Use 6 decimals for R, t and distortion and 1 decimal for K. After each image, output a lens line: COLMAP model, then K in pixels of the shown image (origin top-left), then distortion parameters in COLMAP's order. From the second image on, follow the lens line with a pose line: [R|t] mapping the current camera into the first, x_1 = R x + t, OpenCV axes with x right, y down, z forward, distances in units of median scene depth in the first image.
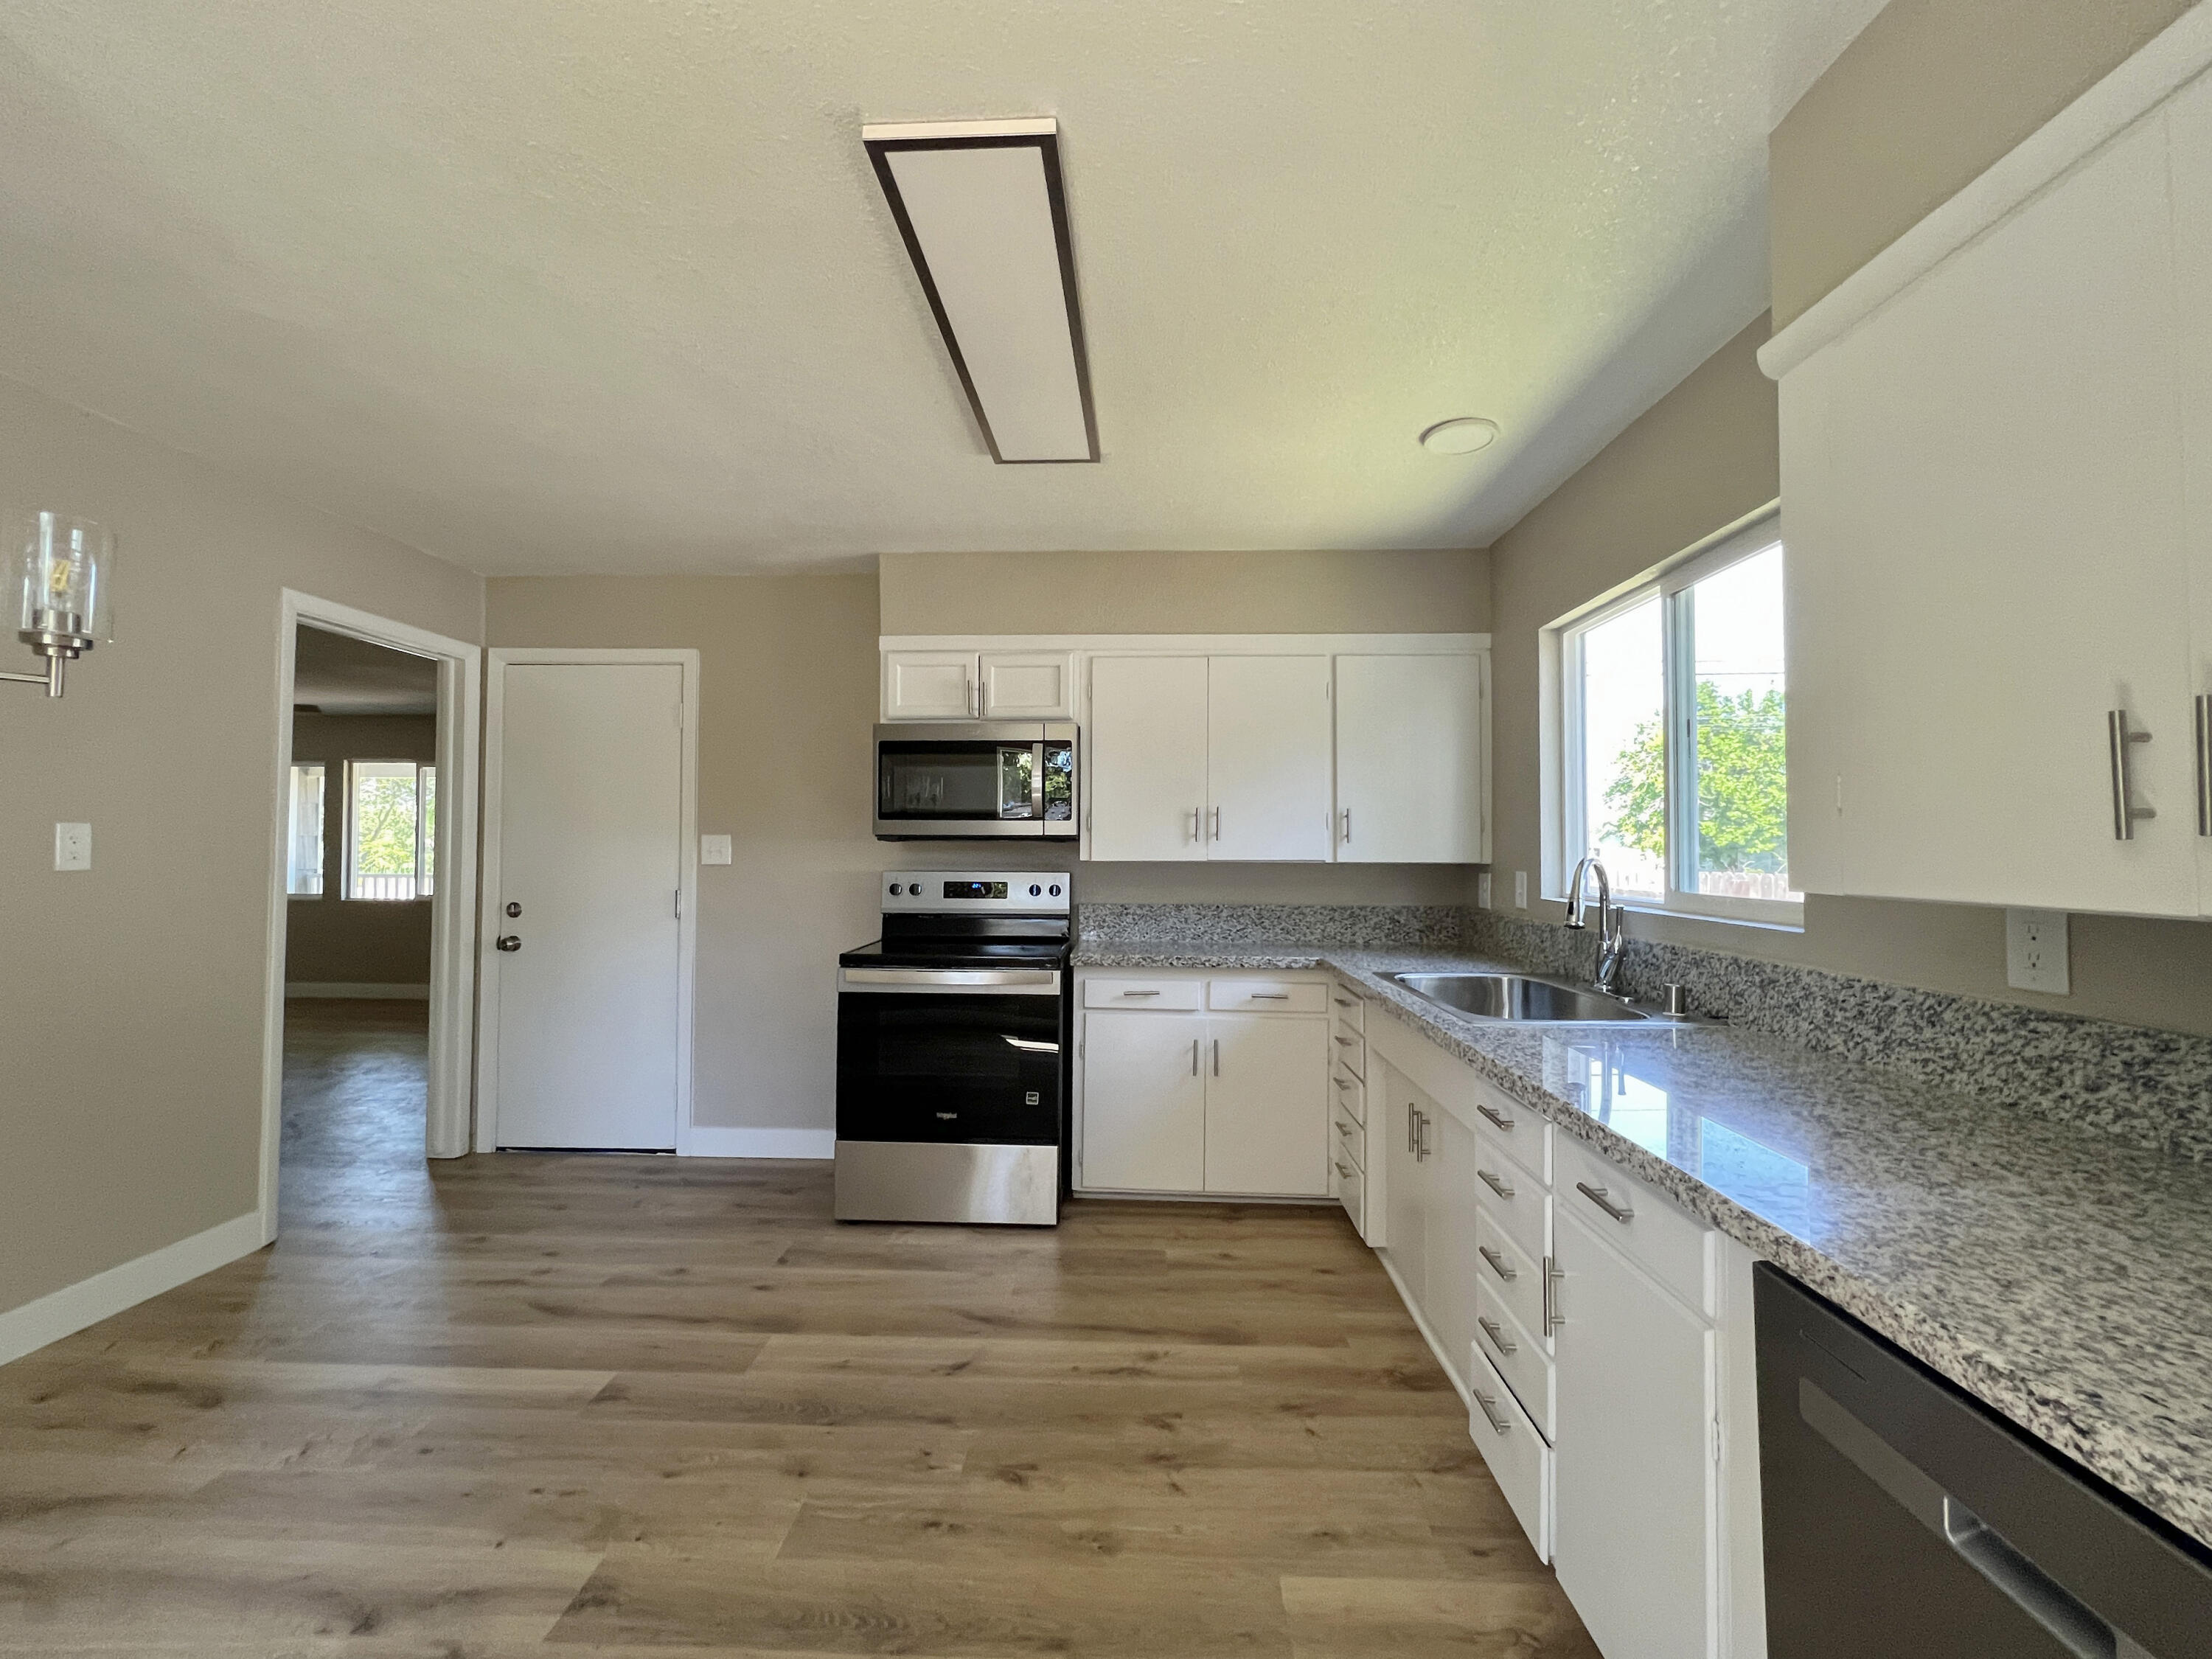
lens RADIAL K [[921.4, 0, 1106.0], [0, 921.4, 829.5], [0, 0, 1]] dist [-0.000880, -0.000114]
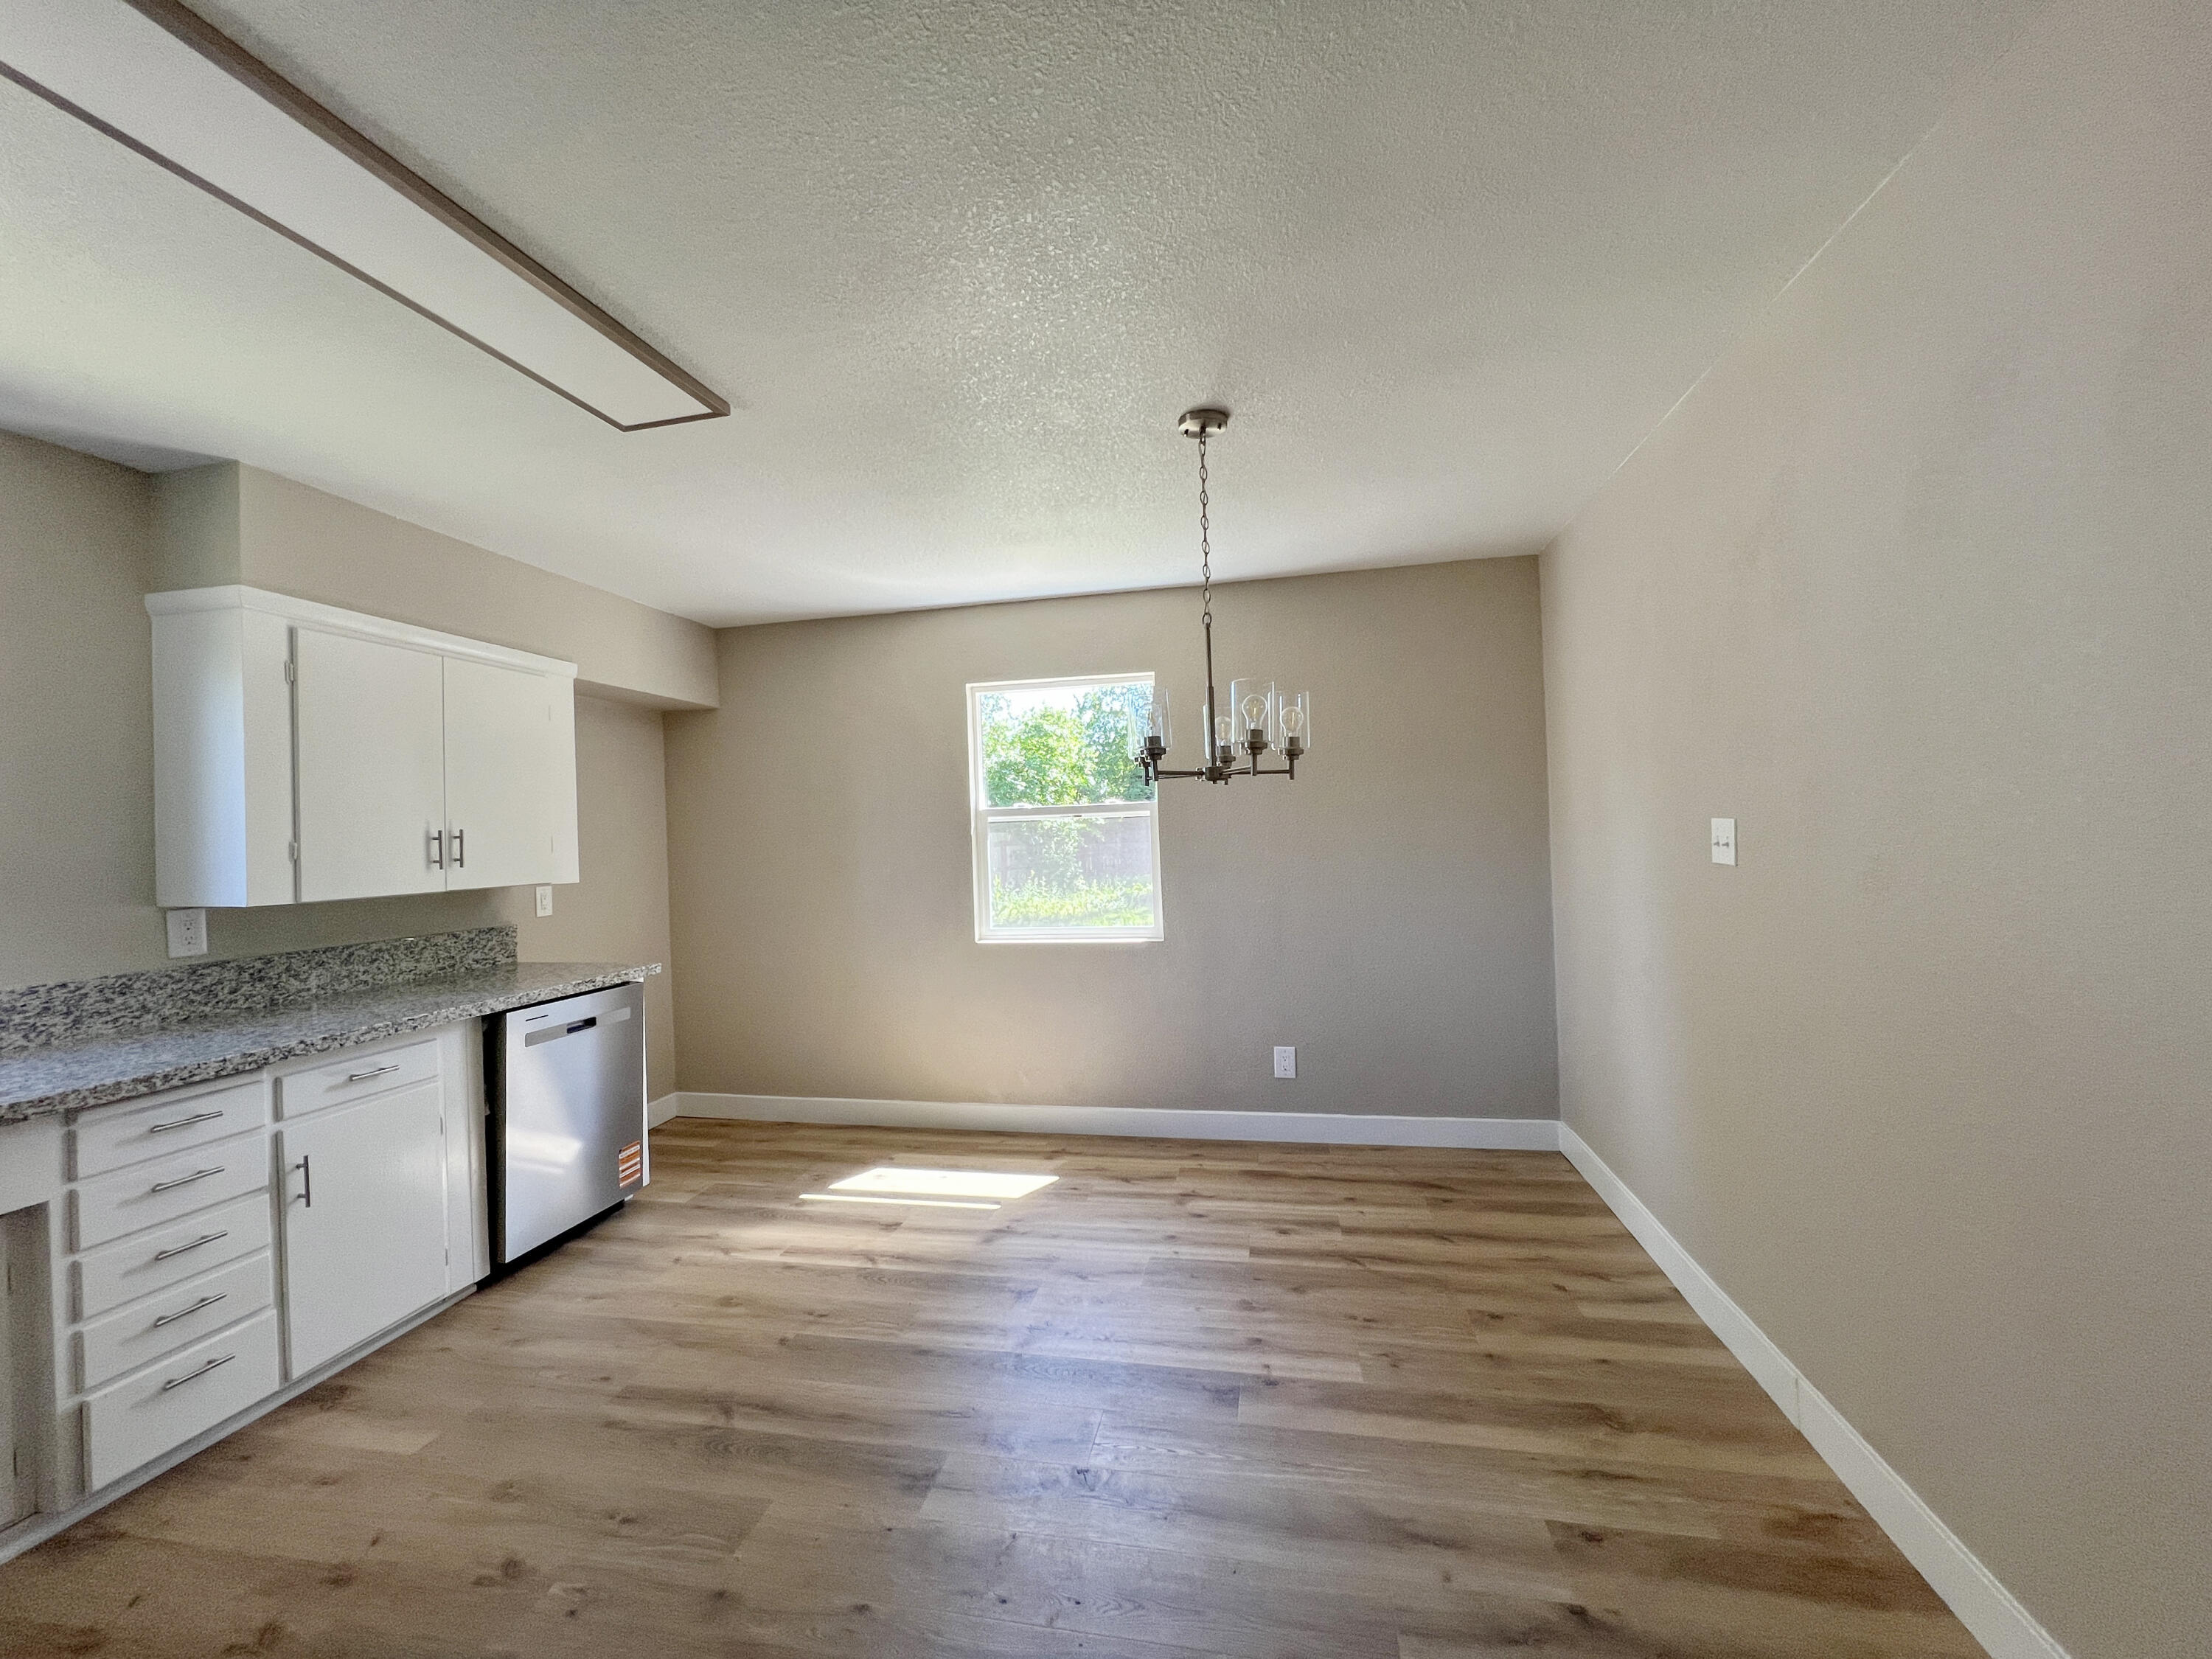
lens RADIAL K [[896.3, 0, 1106.0], [0, 896.3, 829.5], [0, 0, 1]] dist [-0.000091, 0.000090]
pose [[-0.985285, 0.025096, 0.169070, -1.059946], [0.021432, 0.999495, -0.023460, -0.004021], [-0.169573, -0.019491, -0.985325, 2.221089]]
